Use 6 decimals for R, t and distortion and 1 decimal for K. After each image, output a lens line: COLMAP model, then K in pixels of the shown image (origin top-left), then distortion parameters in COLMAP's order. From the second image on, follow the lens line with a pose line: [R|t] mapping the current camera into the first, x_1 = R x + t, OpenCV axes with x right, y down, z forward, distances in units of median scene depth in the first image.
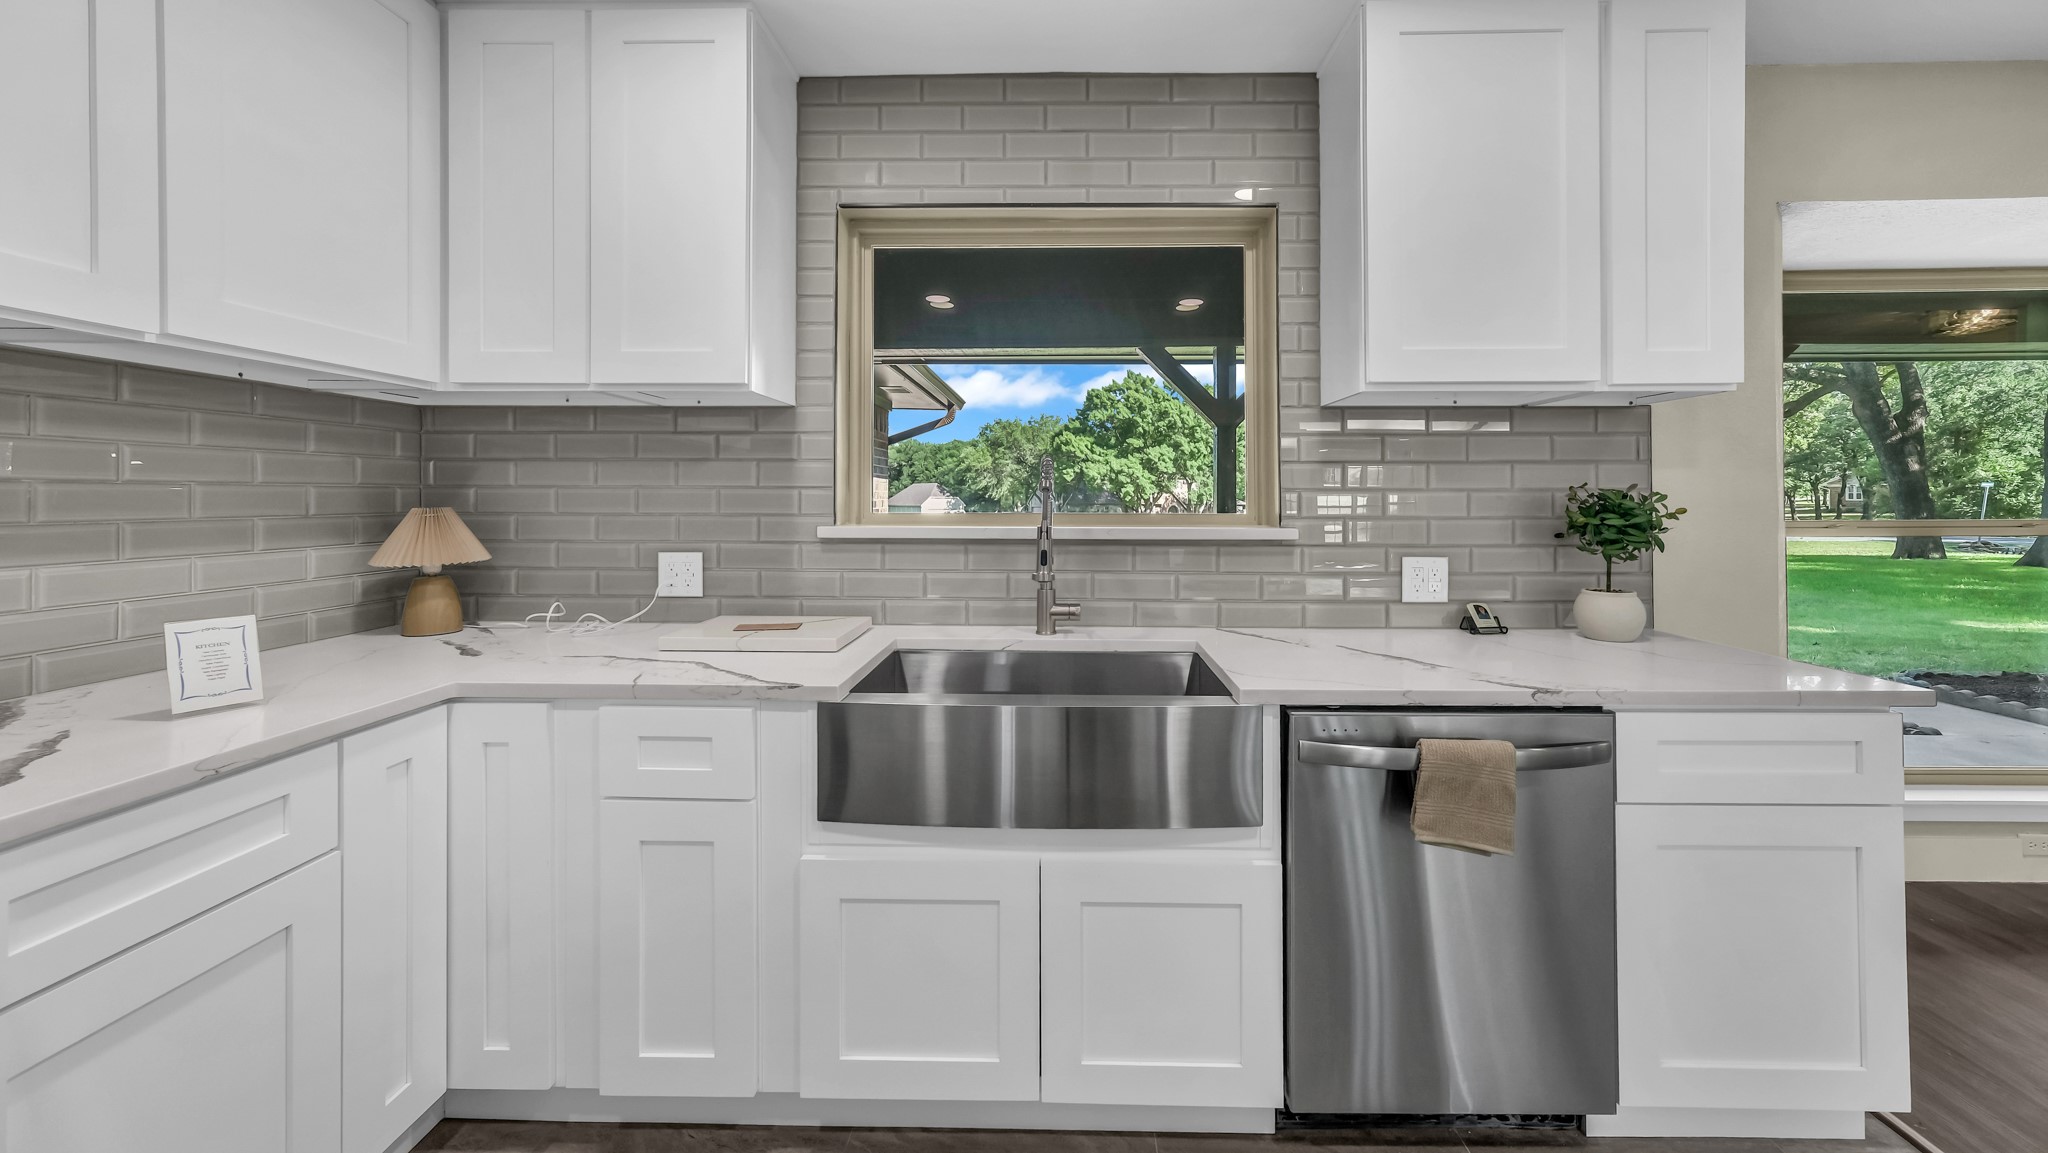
lens RADIAL K [[738.9, 0, 1053.9], [0, 738.9, 492.1], [0, 0, 1]] dist [0.000996, 0.000363]
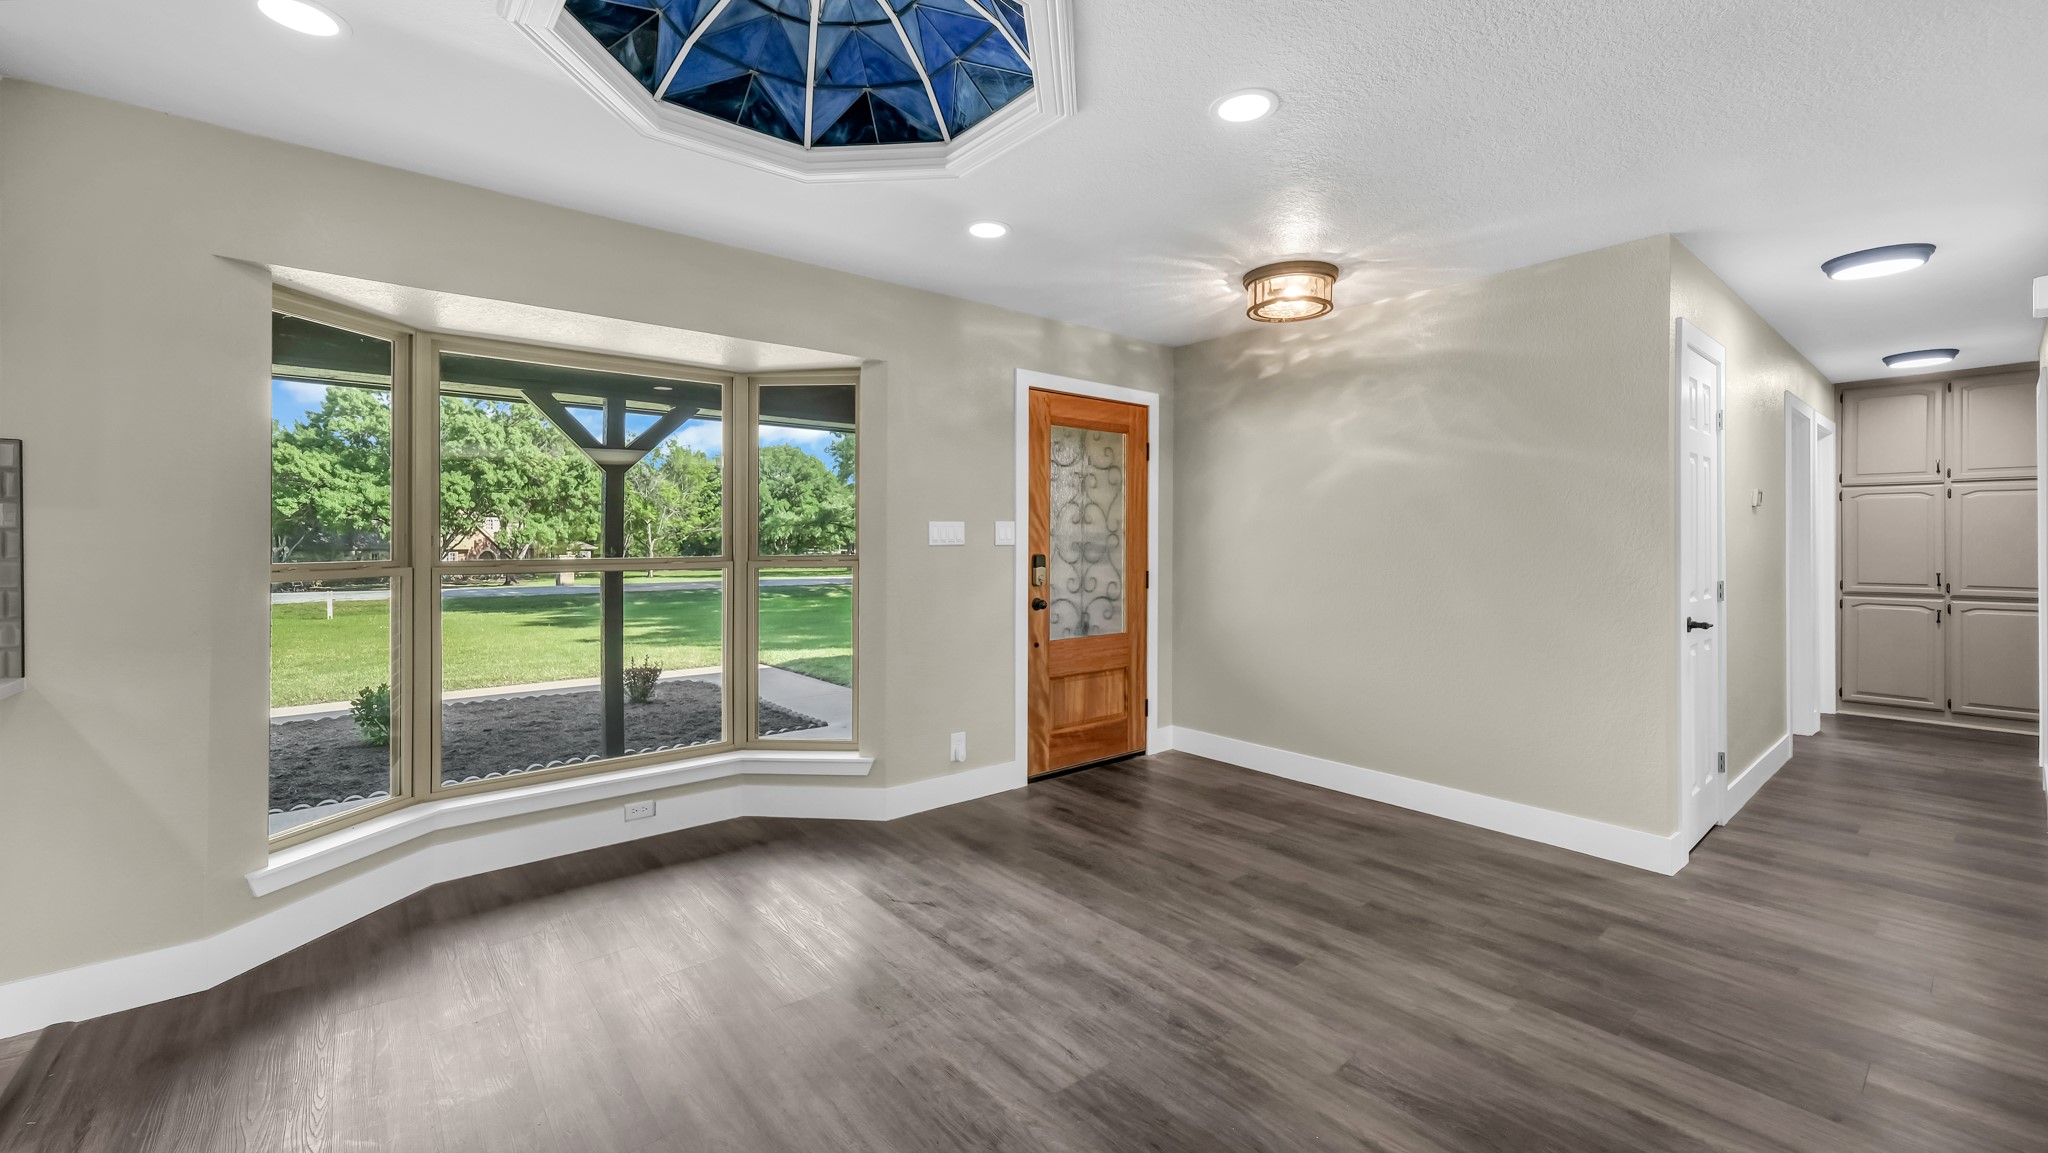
lens RADIAL K [[828.5, 0, 1034.4], [0, 828.5, 542.3], [0, 0, 1]] dist [-0.007167, 0.000164]
pose [[0.763158, 0.000830, 0.646211, 1.002061], [-0.006553, 0.999958, 0.006454, -0.001882], [-0.646178, -0.009160, 0.763131, -0.570281]]
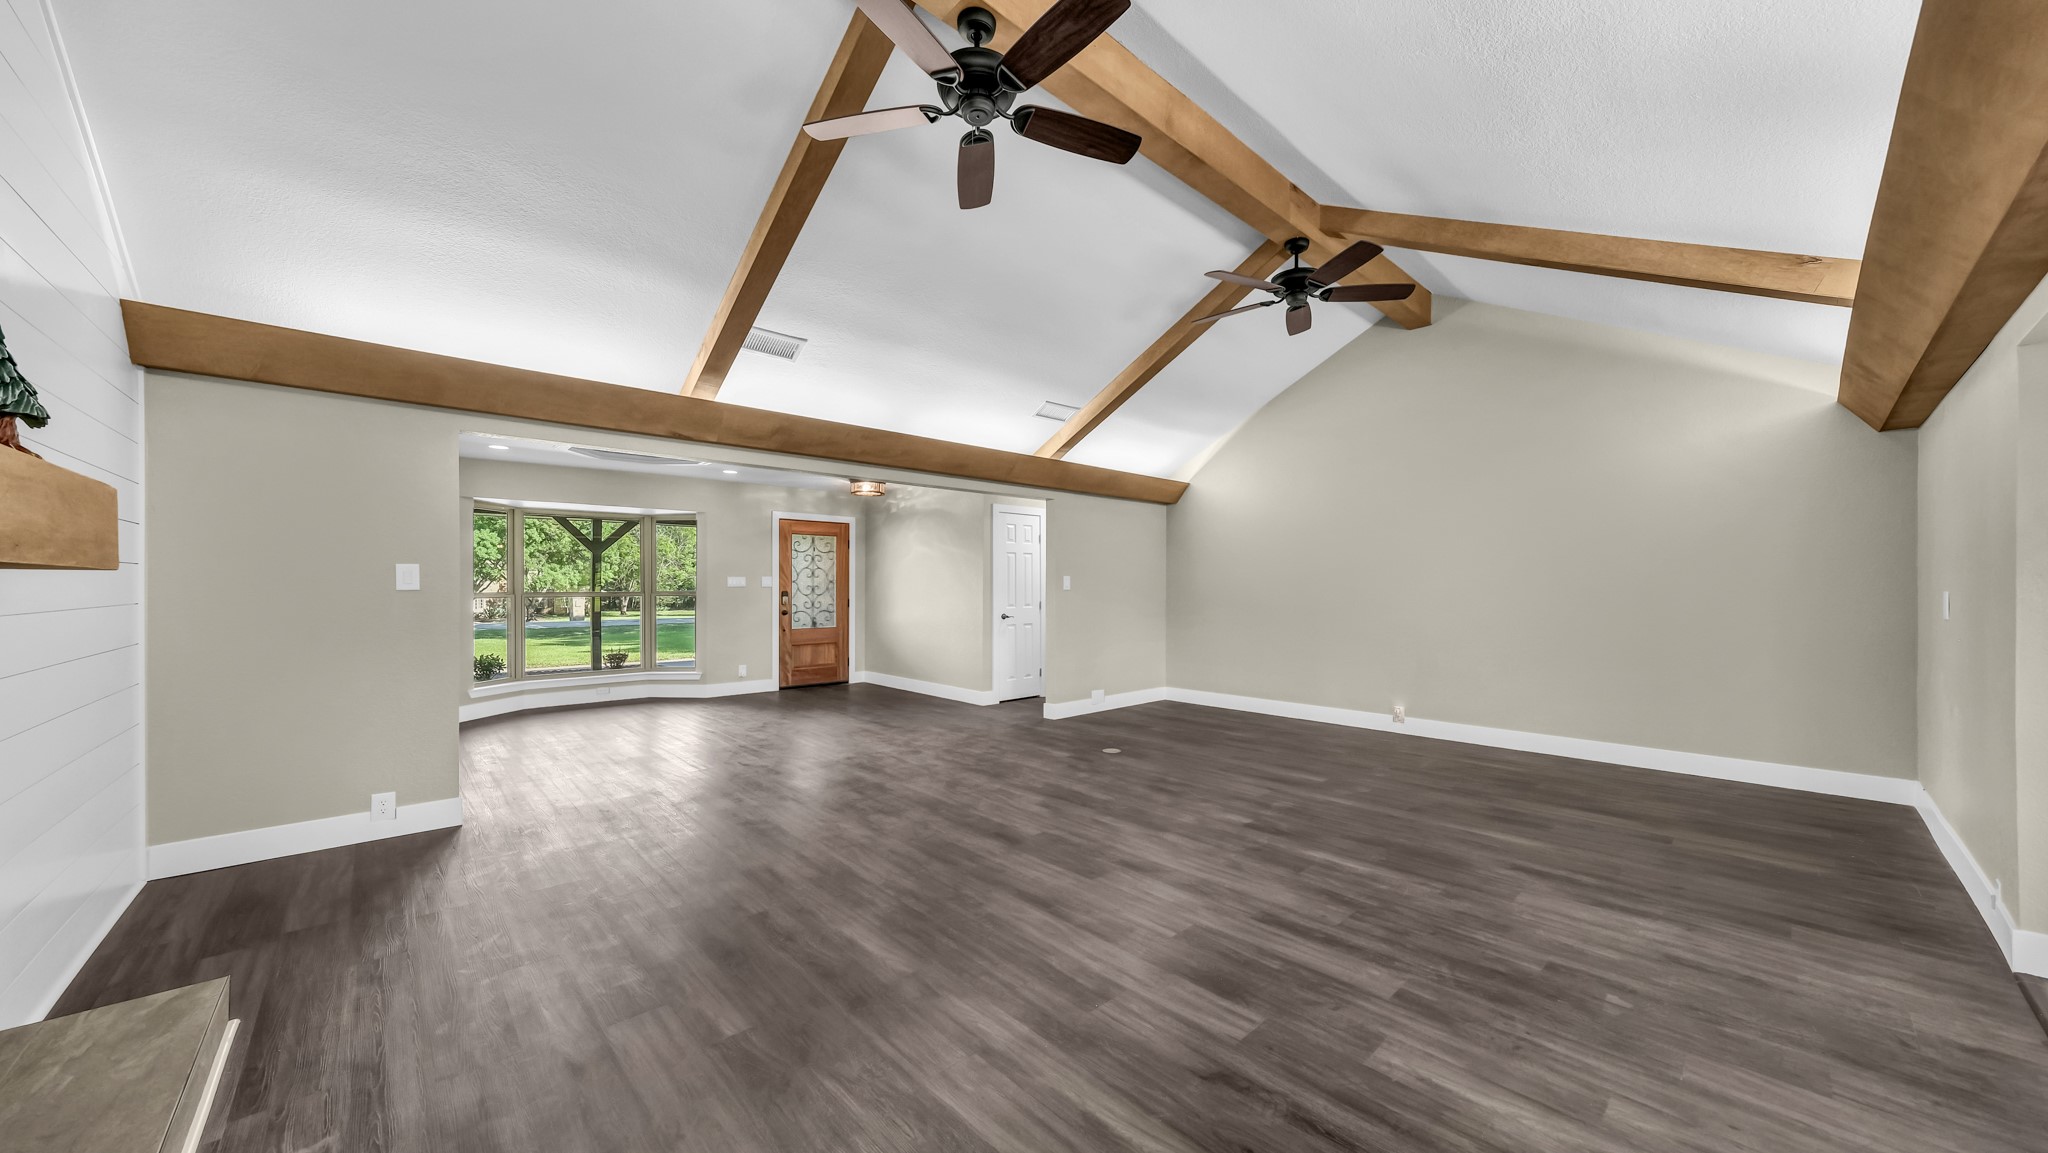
lens RADIAL K [[718.1, 0, 1044.4], [0, 718.1, 591.0], [0, 0, 1]] dist [-0.000175, -0.000019]
pose [[0.723535, -0.003394, 0.690279, 0.609254], [-0.006384, 0.999912, 0.011608, -0.014429], [-0.690258, -0.012805, 0.723450, -2.809620]]
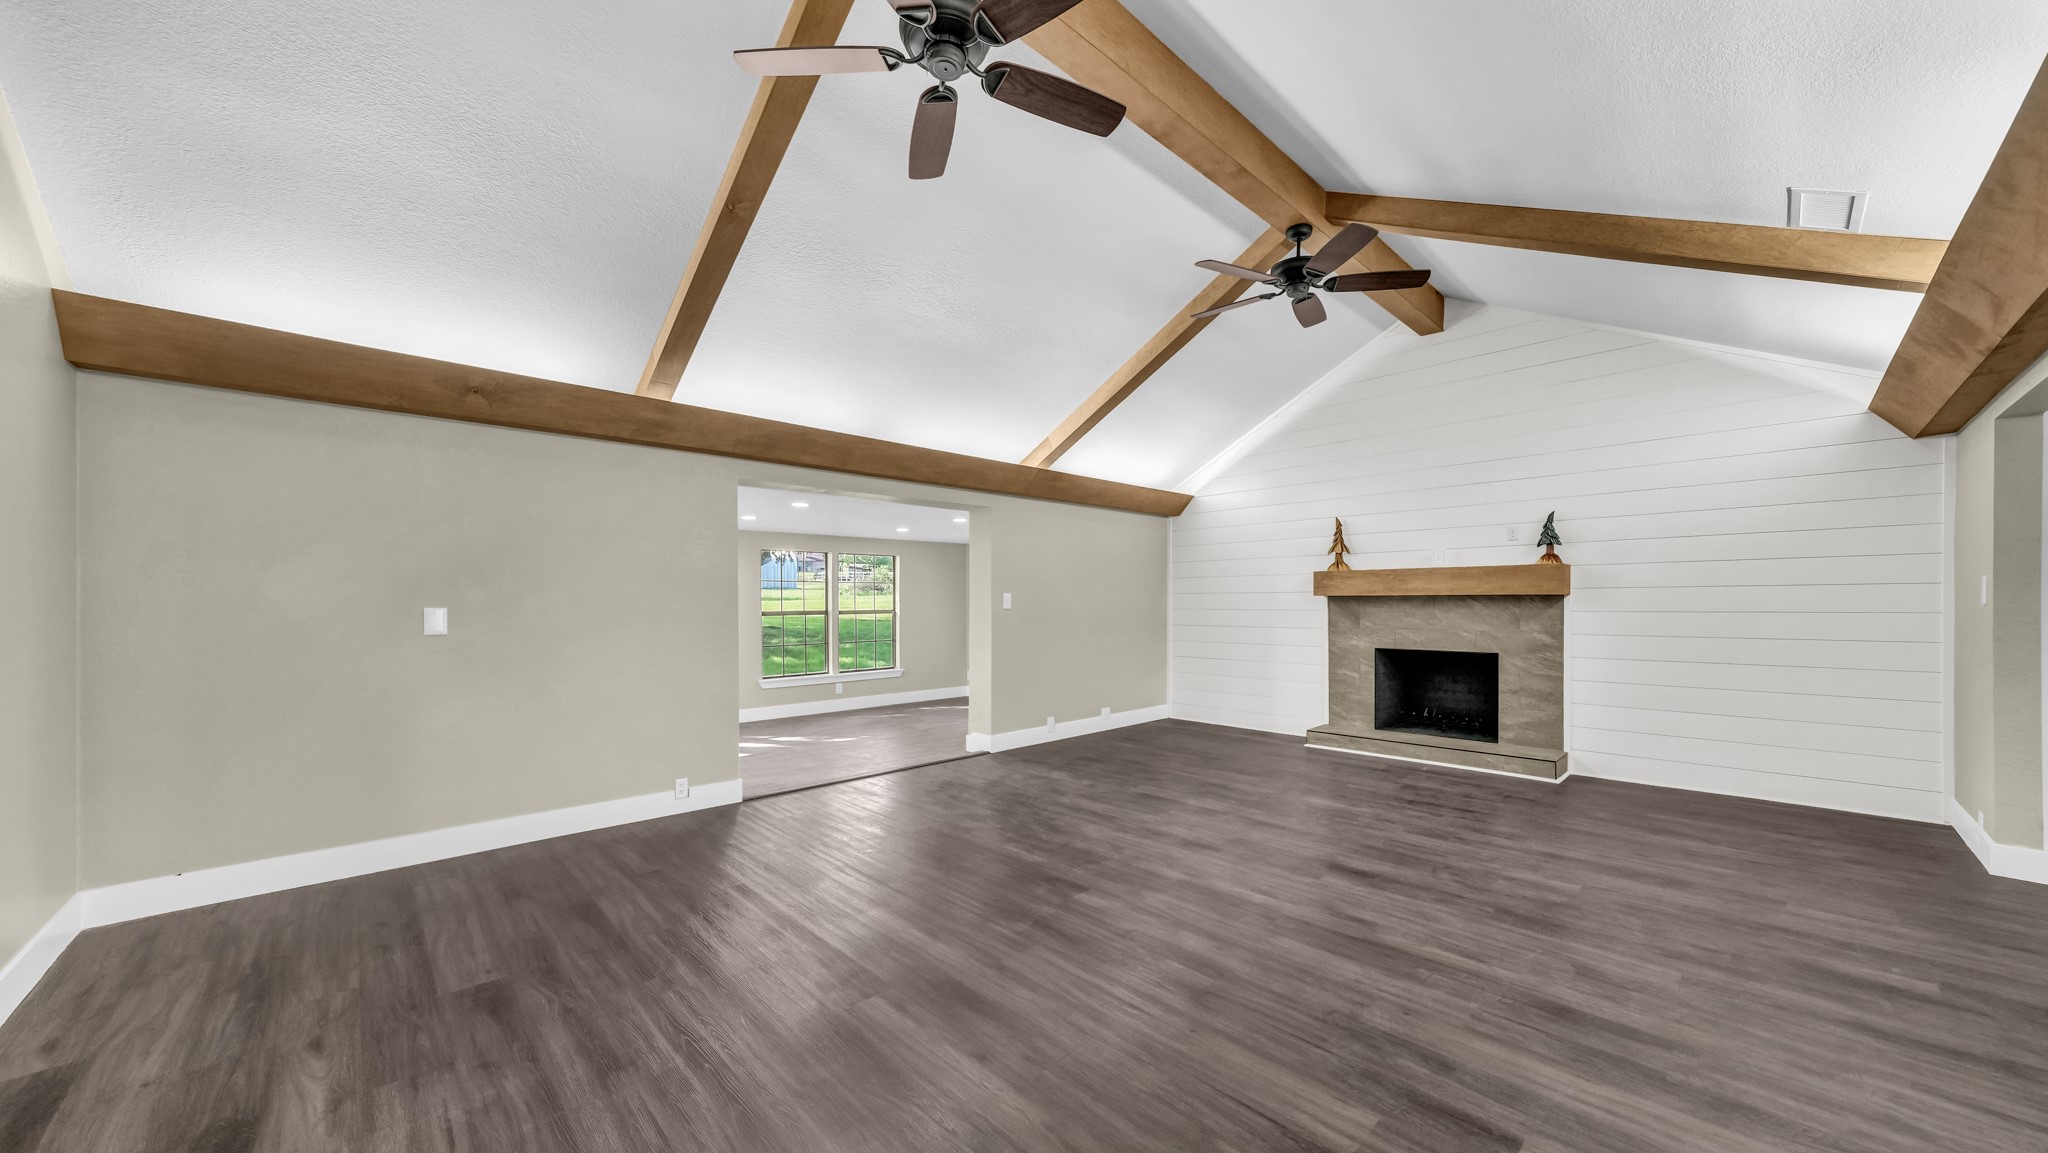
lens RADIAL K [[729.3, 0, 1034.9], [0, 729.3, 549.4], [0, 0, 1]] dist [-0.001154, 0.004393]
pose [[-0.719196, -0.049022, -0.693076, 3.199439], [0.009348, 0.996735, -0.080200, 0.002368], [0.694744, -0.064158, -0.716390, -0.933979]]
